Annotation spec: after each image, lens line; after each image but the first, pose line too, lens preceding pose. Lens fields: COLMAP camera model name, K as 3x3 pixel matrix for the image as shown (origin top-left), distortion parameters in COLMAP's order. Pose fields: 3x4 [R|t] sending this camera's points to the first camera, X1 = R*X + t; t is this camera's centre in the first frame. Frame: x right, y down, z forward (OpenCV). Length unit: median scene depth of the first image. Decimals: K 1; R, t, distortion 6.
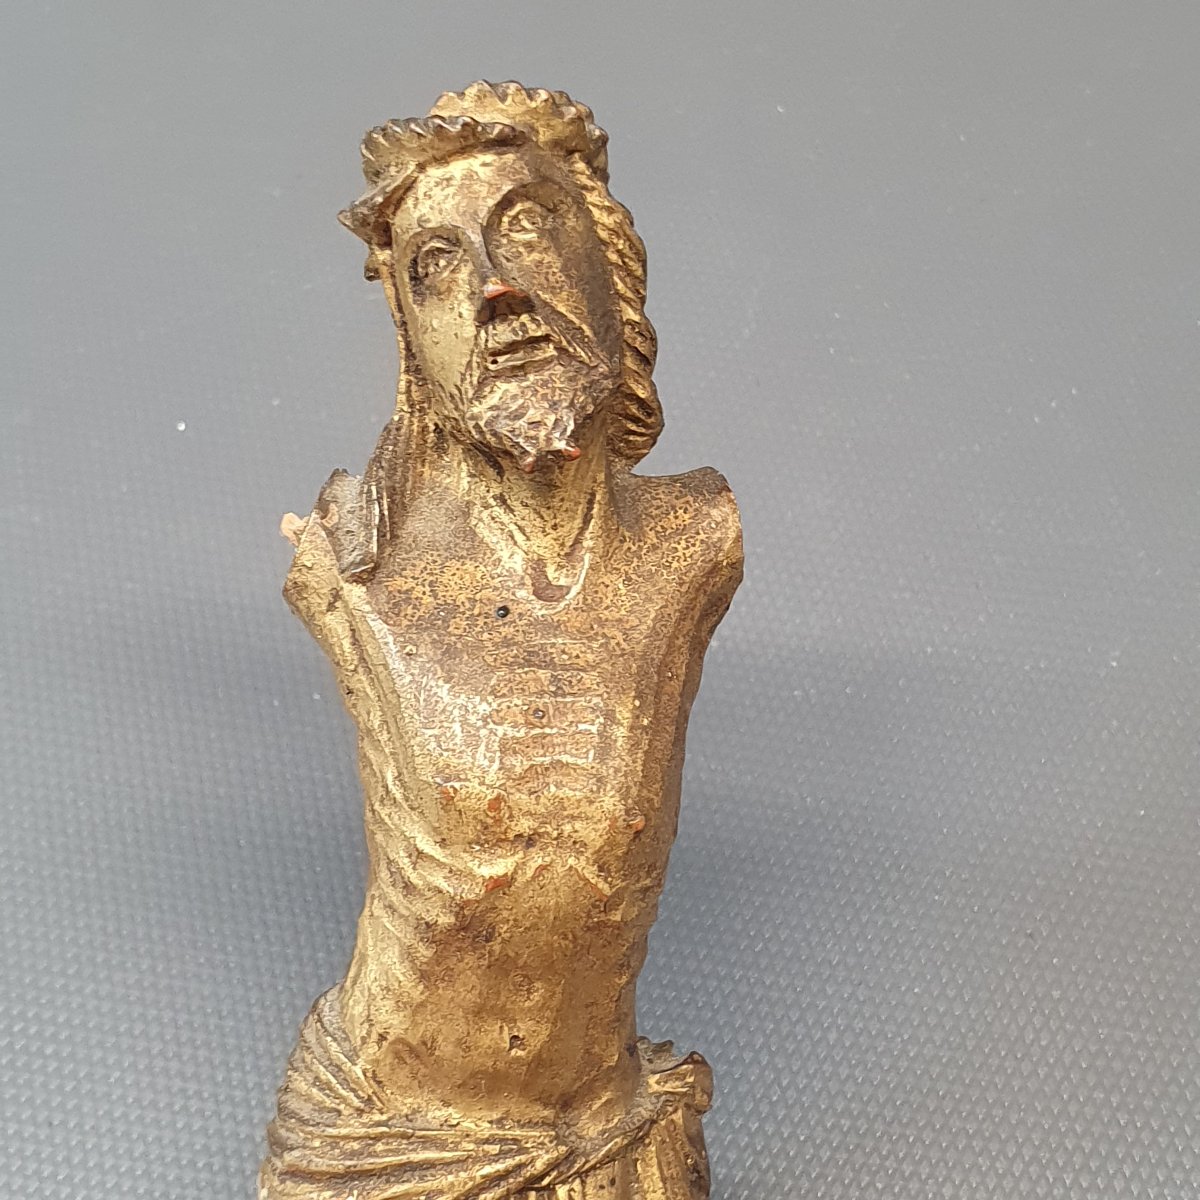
lens RADIAL K [[2436.0, 0, 634.6], [0, 2436.0, 594.5], [0, 0, 1]] dist [0.400520, -2.632142]
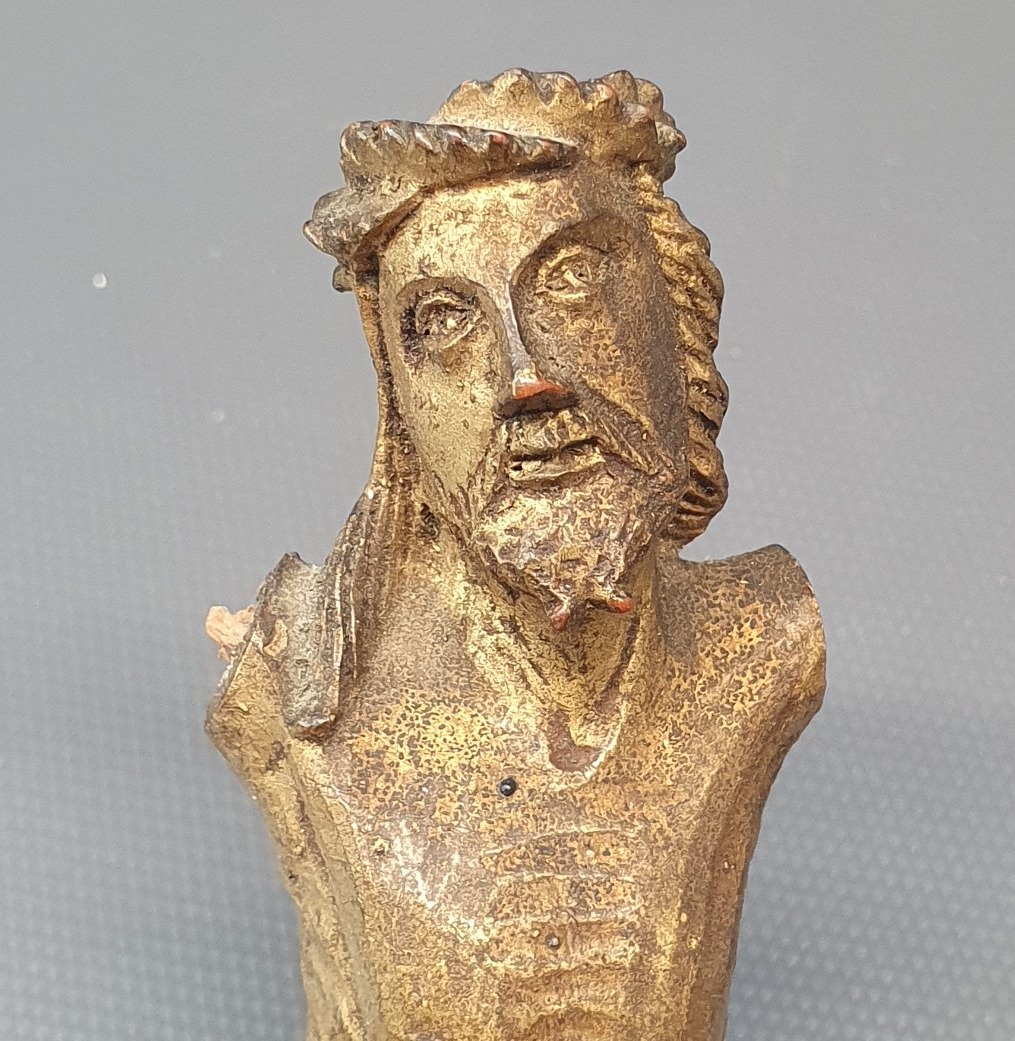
lens RADIAL K [[2397.2, 0, 618.0], [0, 2397.2, 445.2], [0, 0, 1]] dist [0.379479, -2.135877]
pose [[0.997636, 0.047312, 0.049831, -0.062001], [-0.054176, 0.987669, 0.146887, -0.202533], [-0.042267, -0.149239, 0.987897, 0.297055]]
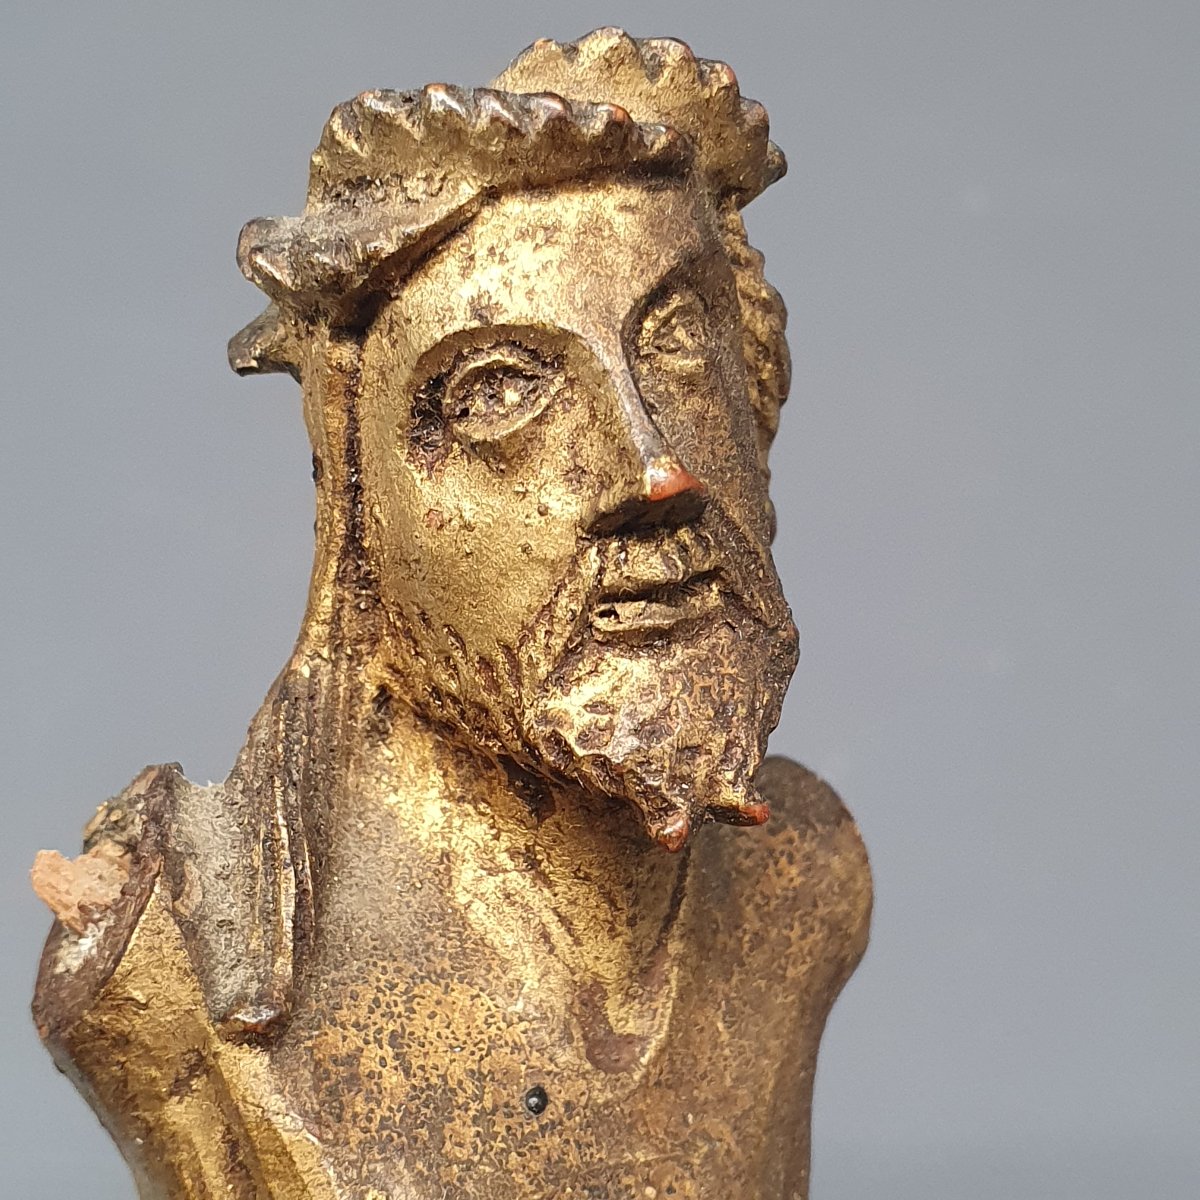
lens RADIAL K [[2436.0, 0, 634.6], [0, 2436.0, 594.5], [0, 0, 1]] dist [0.400520, -2.632142]
pose [[0.917388, 0.064377, 0.392754, -0.237998], [-0.085941, 0.995592, 0.037549, -0.115004], [-0.388605, -0.068200, 0.918877, 0.540838]]
